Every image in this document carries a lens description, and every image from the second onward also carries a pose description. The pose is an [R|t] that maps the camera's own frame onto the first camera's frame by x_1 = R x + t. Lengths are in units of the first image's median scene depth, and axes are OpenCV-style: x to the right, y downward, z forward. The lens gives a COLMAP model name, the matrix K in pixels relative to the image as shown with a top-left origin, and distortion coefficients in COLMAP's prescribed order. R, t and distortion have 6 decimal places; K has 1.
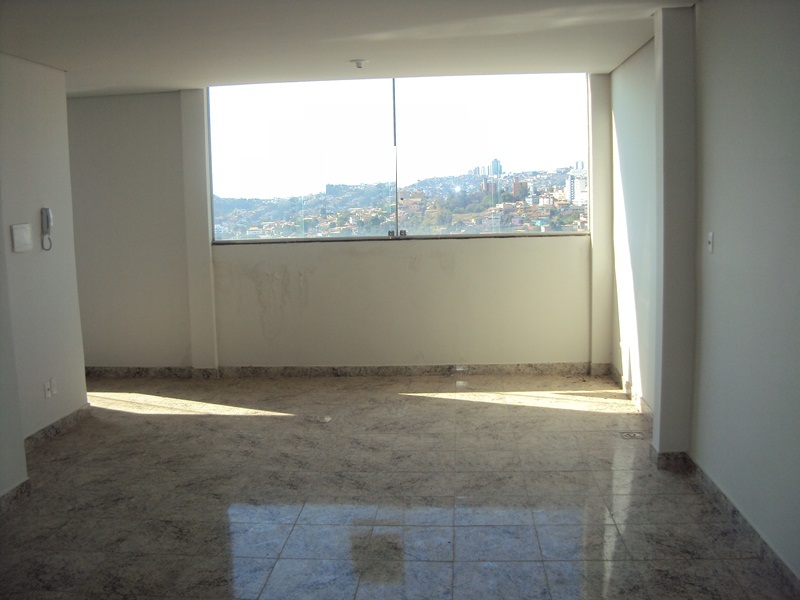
lens RADIAL K [[796.9, 0, 359.3], [0, 796.9, 300.4], [0, 0, 1]] dist [-0.206040, 0.143971]
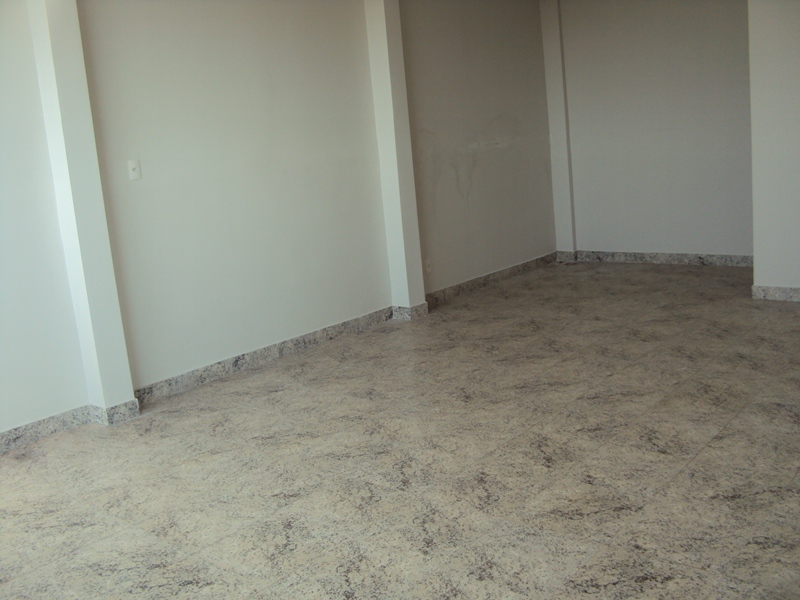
lens RADIAL K [[796.9, 0, 359.3], [0, 796.9, 300.4], [0, 0, 1]] dist [-0.206040, 0.143971]
pose [[-0.794771, -0.017438, 0.606659, -0.452256], [0.191890, 0.941089, 0.278442, -0.146419], [-0.575776, 0.337709, -0.744604, 1.627772]]
